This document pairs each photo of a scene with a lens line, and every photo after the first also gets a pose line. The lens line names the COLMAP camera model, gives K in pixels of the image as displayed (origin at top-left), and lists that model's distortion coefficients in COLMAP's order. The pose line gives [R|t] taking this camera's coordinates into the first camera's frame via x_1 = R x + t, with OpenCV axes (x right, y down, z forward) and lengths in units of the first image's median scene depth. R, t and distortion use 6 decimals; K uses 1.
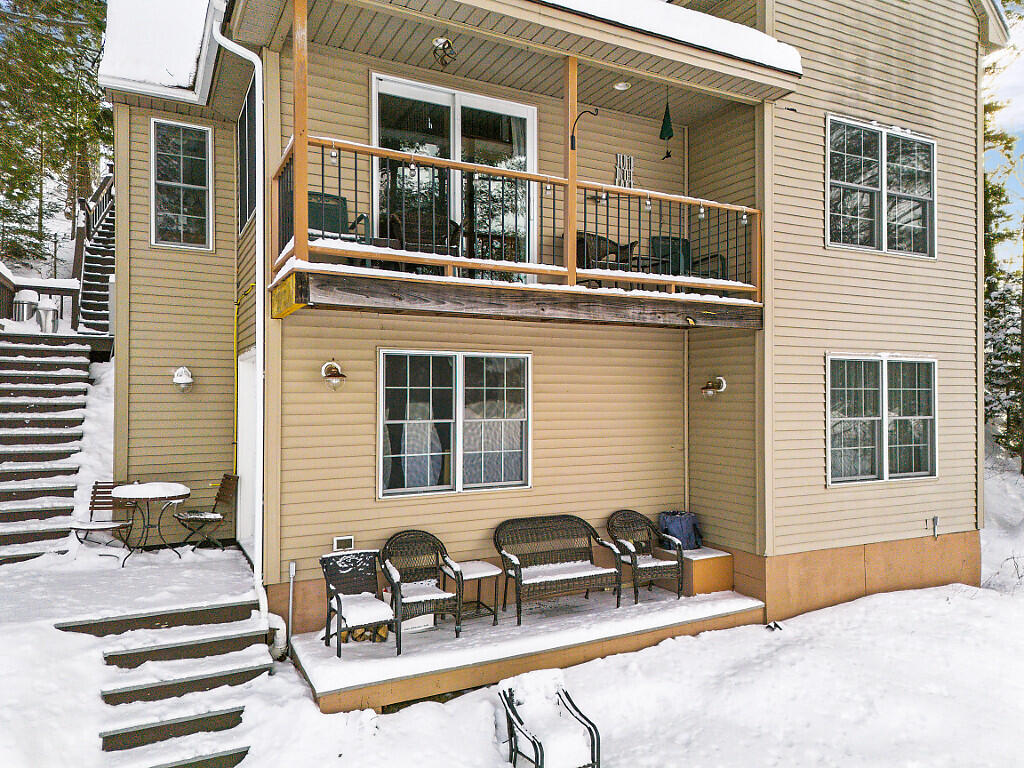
lens RADIAL K [[713.9, 0, 512.0], [0, 713.9, 384.0], [0, 0, 1]] dist [0.091631, -0.099581]
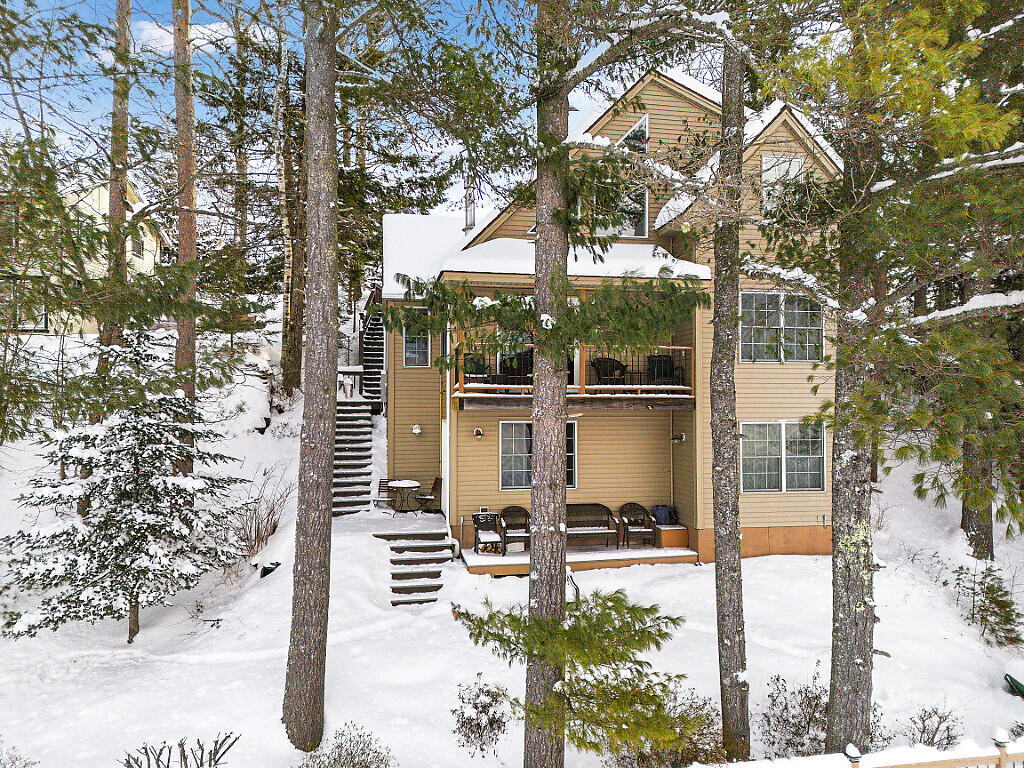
lens RADIAL K [[710.3, 0, 512.0], [0, 710.3, 384.0], [0, 0, 1]] dist [0.092592, -0.092873]
pose [[0.959296, -0.009388, -0.282247, 0.418155], [0.004923, 0.999851, -0.016524, -0.115179], [0.282360, 0.014462, 0.959199, -0.961103]]
